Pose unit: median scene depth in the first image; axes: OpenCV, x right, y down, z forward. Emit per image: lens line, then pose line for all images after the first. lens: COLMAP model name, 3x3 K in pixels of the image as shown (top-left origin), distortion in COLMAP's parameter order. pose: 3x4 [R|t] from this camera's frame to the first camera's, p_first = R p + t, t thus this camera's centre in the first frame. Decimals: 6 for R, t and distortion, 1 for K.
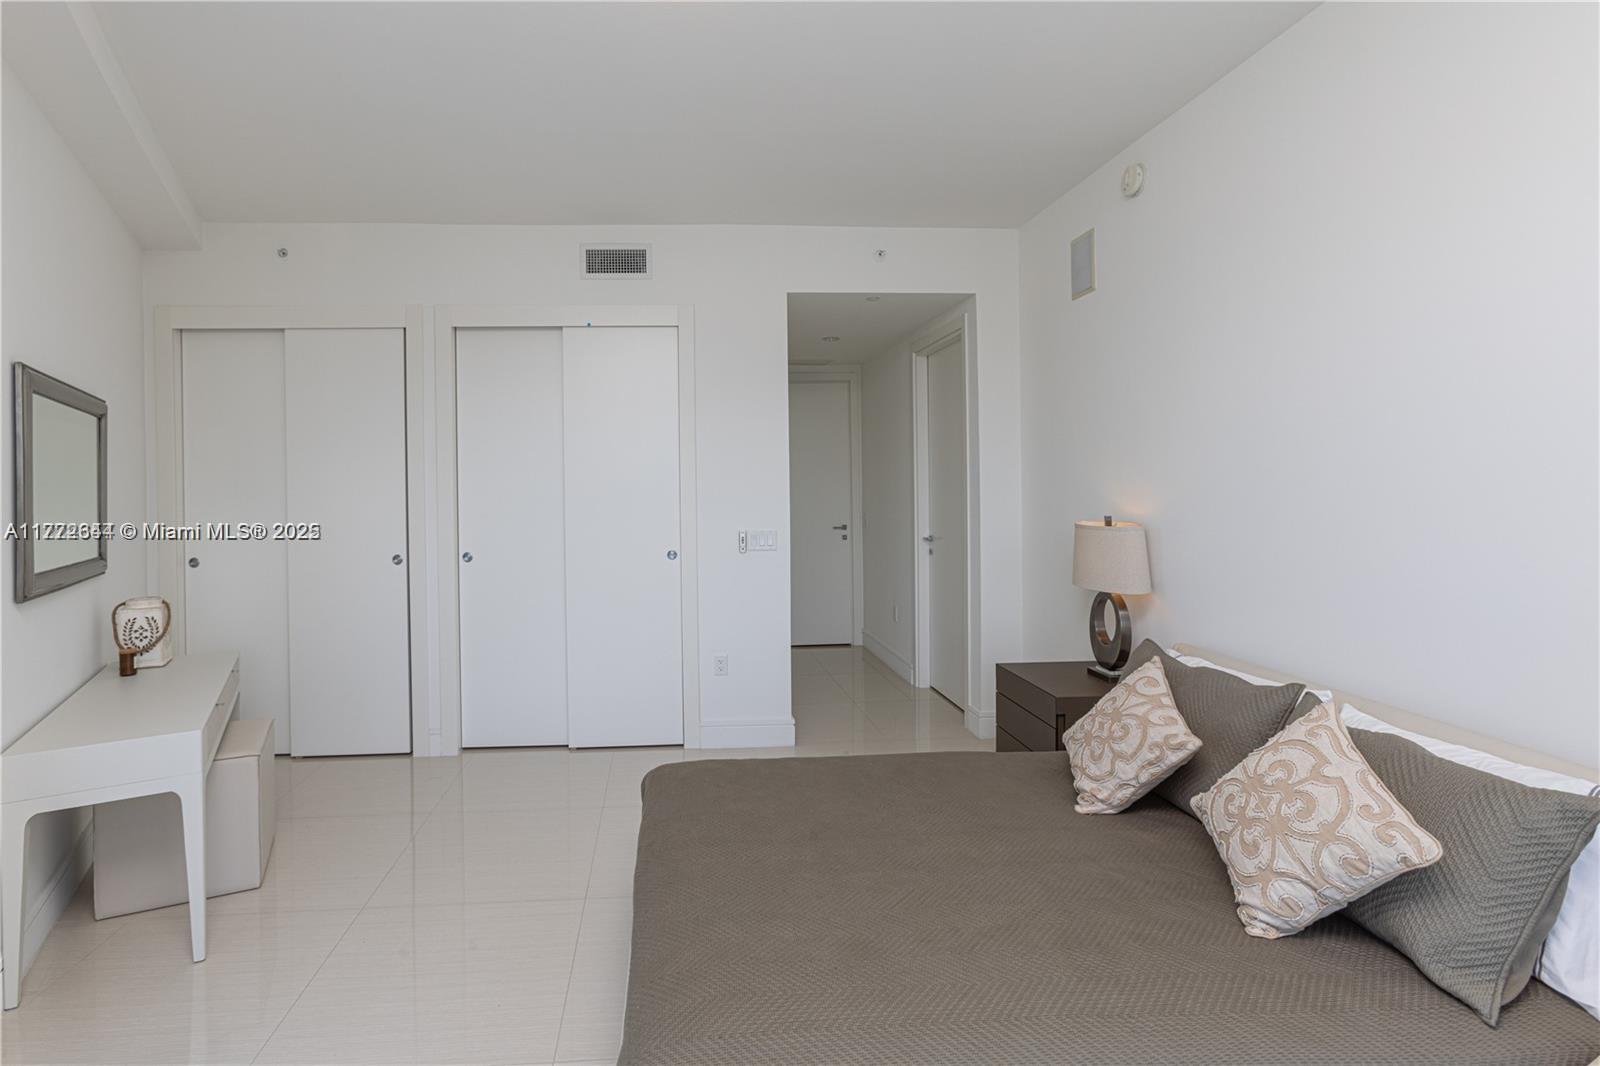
lens RADIAL K [[797.0, 0, 796.8], [0, 797.0, 514.2], [0, 0, 1]] dist [-0.019707, 0.021375]
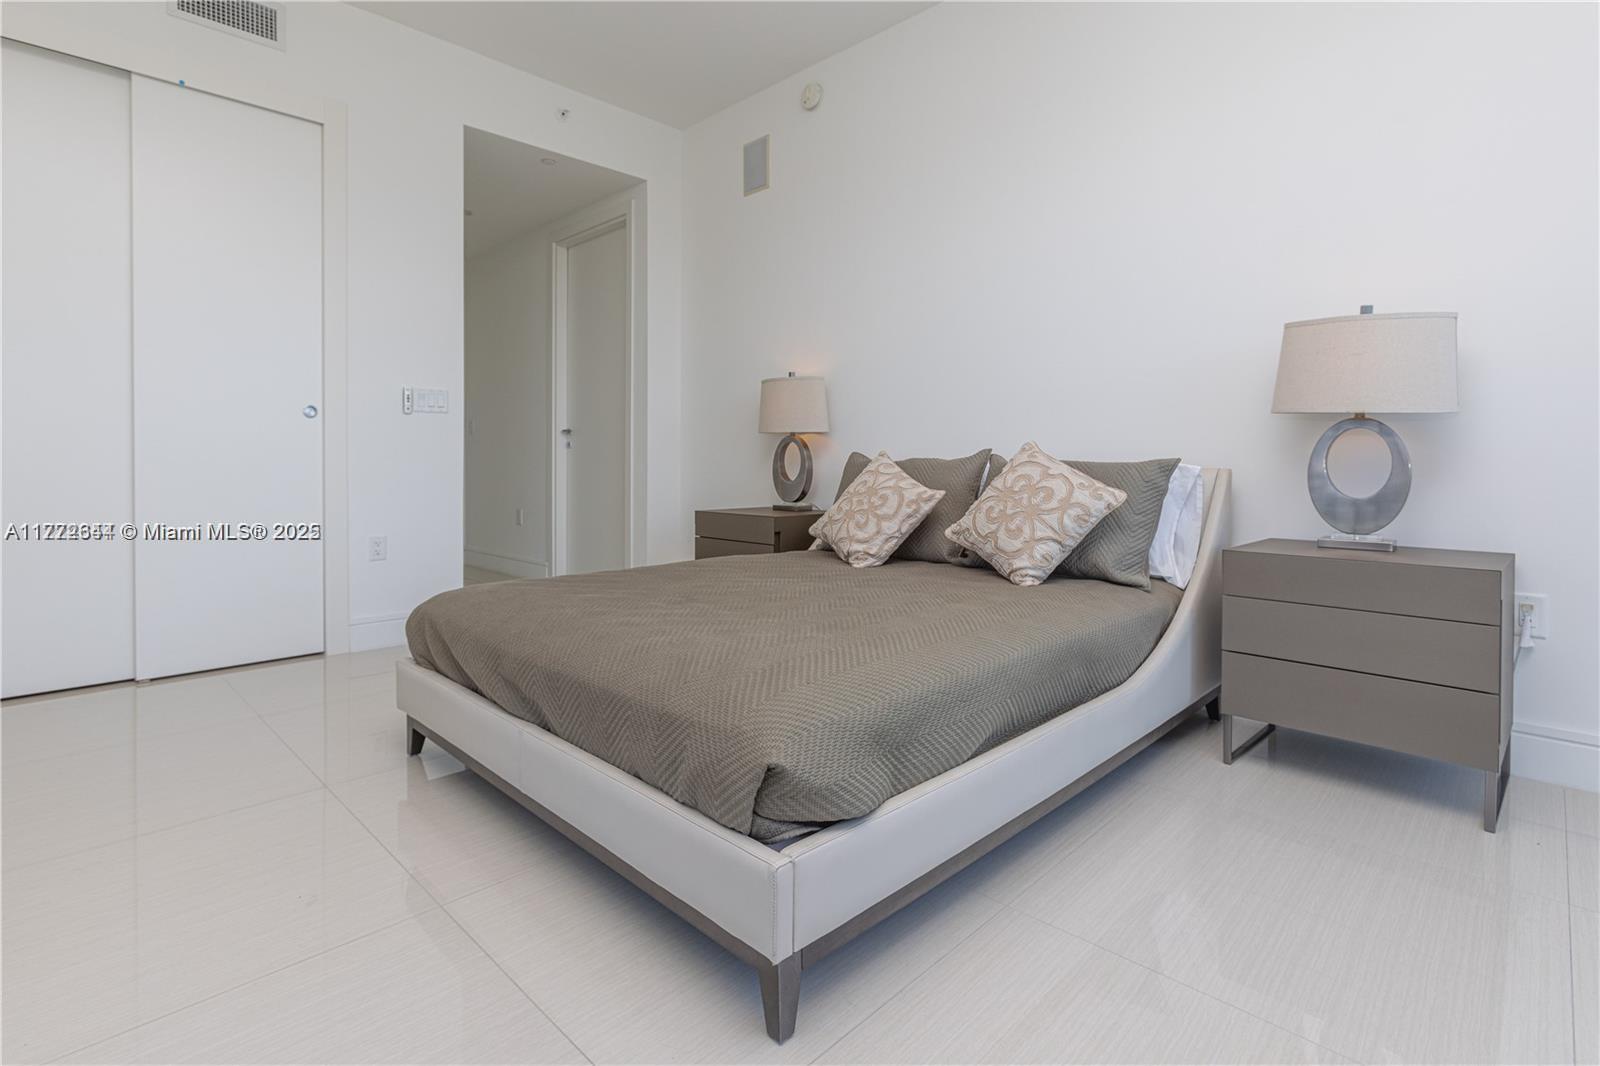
lens RADIAL K [[761.0, 0, 799.6], [0, 761.0, 511.8], [0, 0, 1]] dist [-0.015098, 0.017522]
pose [[0.757810, -0.024860, 0.652001, -0.483802], [0.035877, 0.999350, -0.003595, 0.294024], [-0.651488, 0.026116, 0.758209, 0.167239]]
